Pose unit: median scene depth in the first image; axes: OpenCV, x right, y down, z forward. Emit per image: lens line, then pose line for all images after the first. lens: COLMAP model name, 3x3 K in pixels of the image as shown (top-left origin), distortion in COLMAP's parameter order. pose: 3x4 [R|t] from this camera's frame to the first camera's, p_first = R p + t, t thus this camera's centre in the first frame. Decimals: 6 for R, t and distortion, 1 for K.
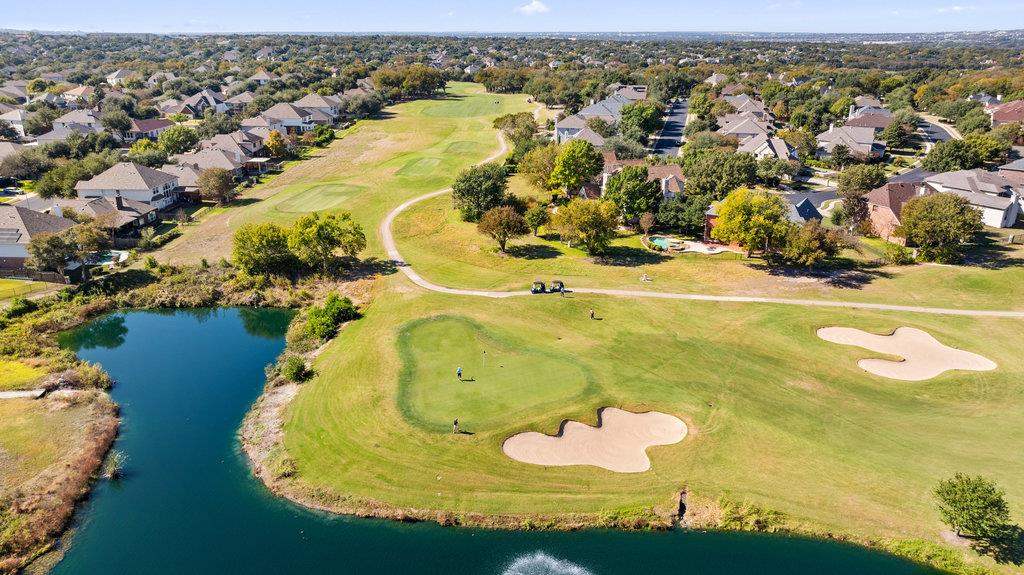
lens RADIAL K [[732.7, 0, 512.0], [0, 732.7, 287.5], [0, 0, 1]] dist [-0.036843, 0.035428]
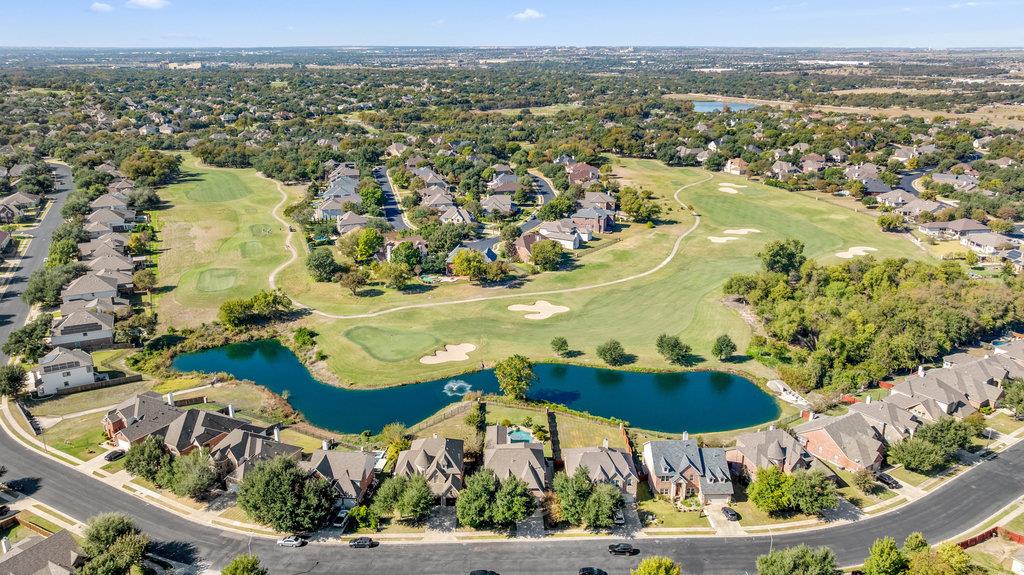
lens RADIAL K [[732.7, 0, 512.0], [0, 732.7, 287.5], [0, 0, 1]] dist [-0.036843, 0.035428]
pose [[0.890490, -0.143910, 0.431646, -0.482027], [0.156058, 0.987720, 0.007354, -0.017726], [-0.427404, 0.060813, 0.902013, -0.957406]]
